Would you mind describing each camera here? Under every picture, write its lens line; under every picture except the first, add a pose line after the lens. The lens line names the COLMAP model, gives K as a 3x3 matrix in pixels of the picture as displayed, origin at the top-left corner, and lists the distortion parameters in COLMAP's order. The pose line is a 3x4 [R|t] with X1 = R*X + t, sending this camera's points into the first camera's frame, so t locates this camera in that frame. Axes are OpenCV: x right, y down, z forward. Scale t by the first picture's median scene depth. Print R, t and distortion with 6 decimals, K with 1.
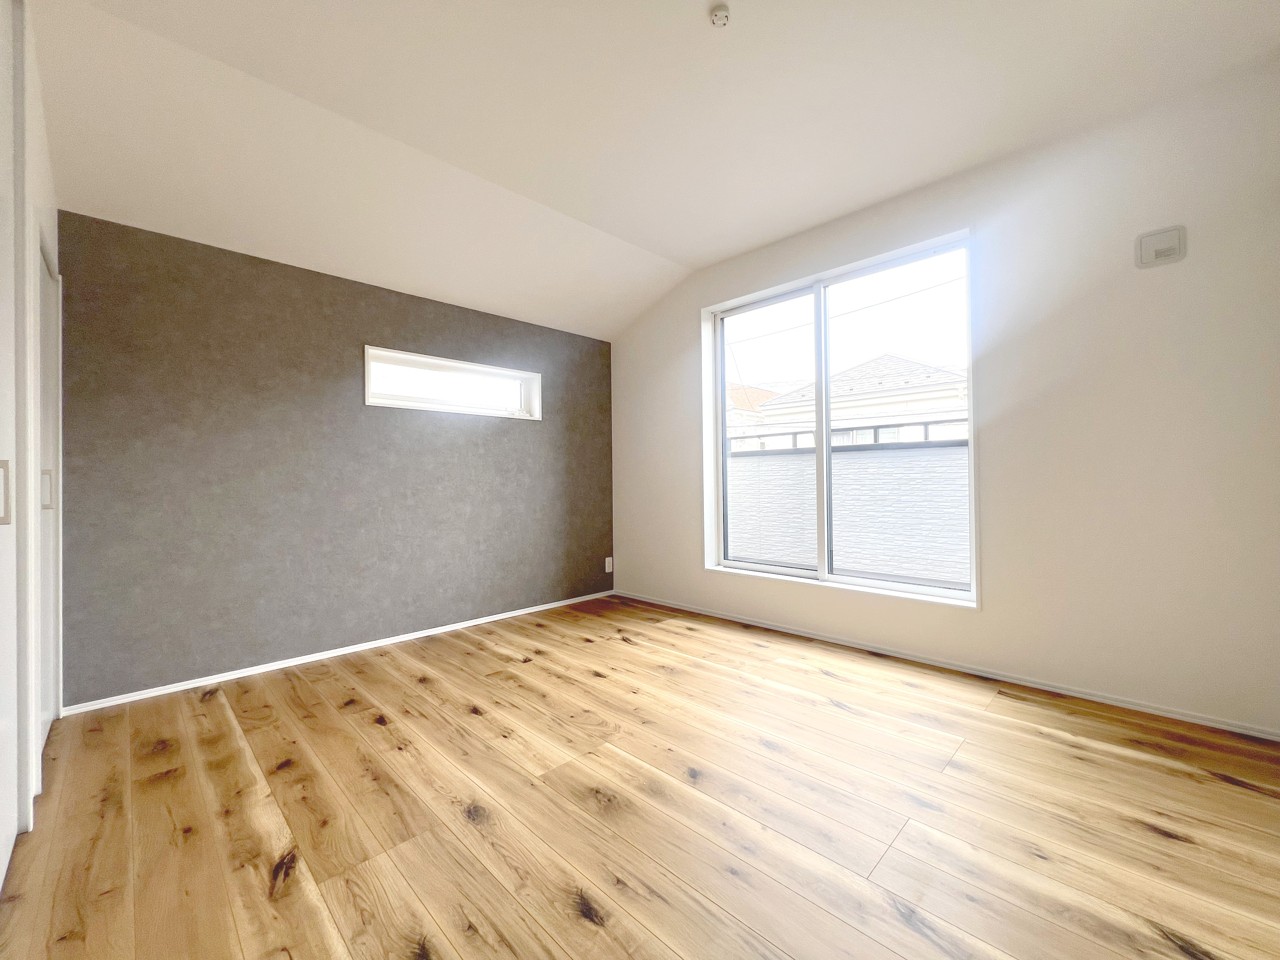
lens RADIAL K [[511.2, 0, 638.7], [0, 511.2, 479.2], [0, 0, 1]] dist [-0.001625, 0.000295]
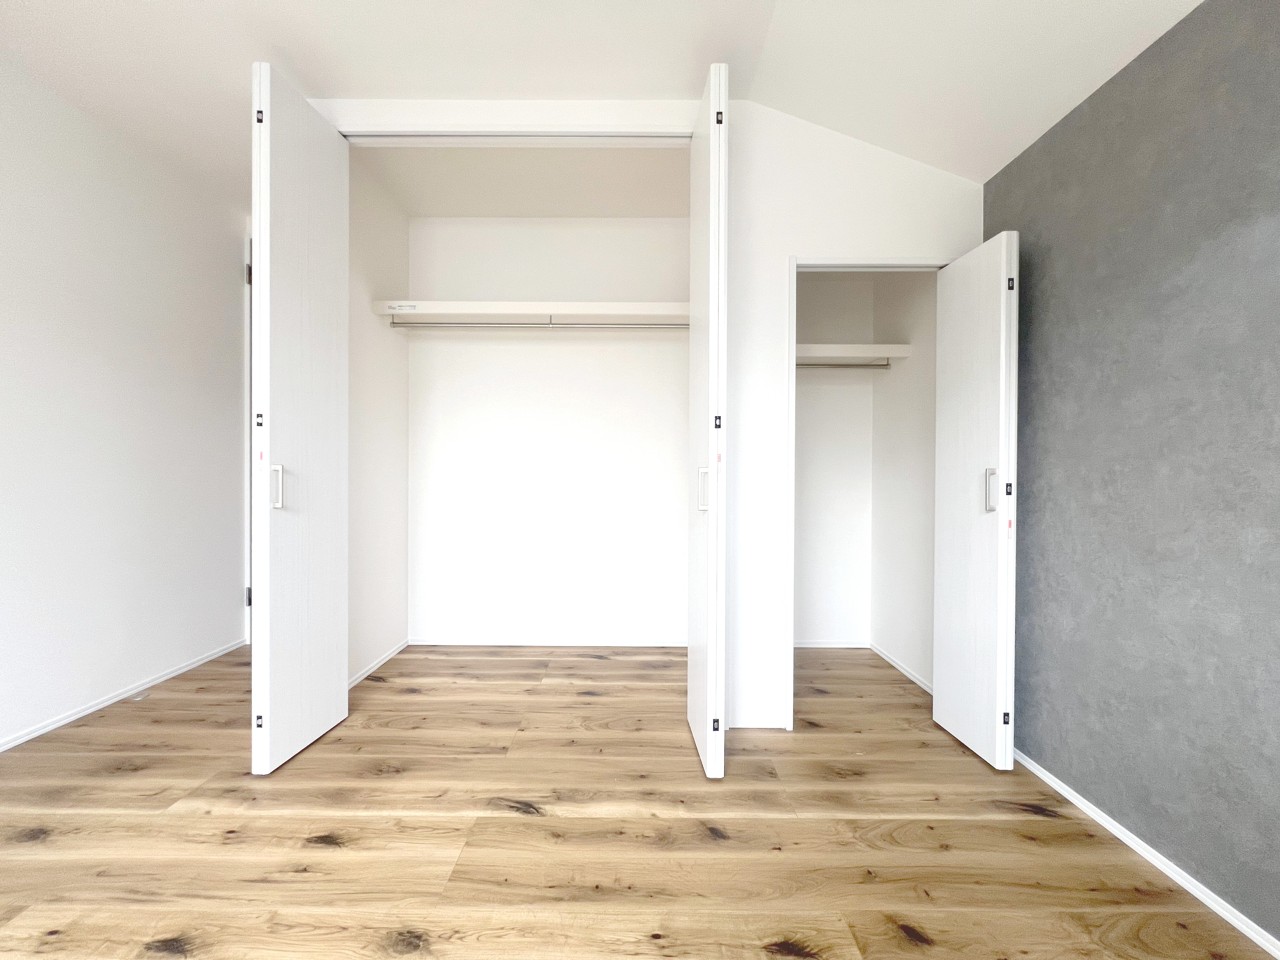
lens RADIAL K [[514.2, 0, 641.4], [0, 514.2, 475.4], [0, 0, 1]] dist [0.002983, 0.000031]
pose [[-0.711978, 0.012237, -0.702095, -0.042544], [0.007073, 0.999922, 0.010254, -0.023891], [0.702166, 0.002335, -0.712009, 1.661736]]
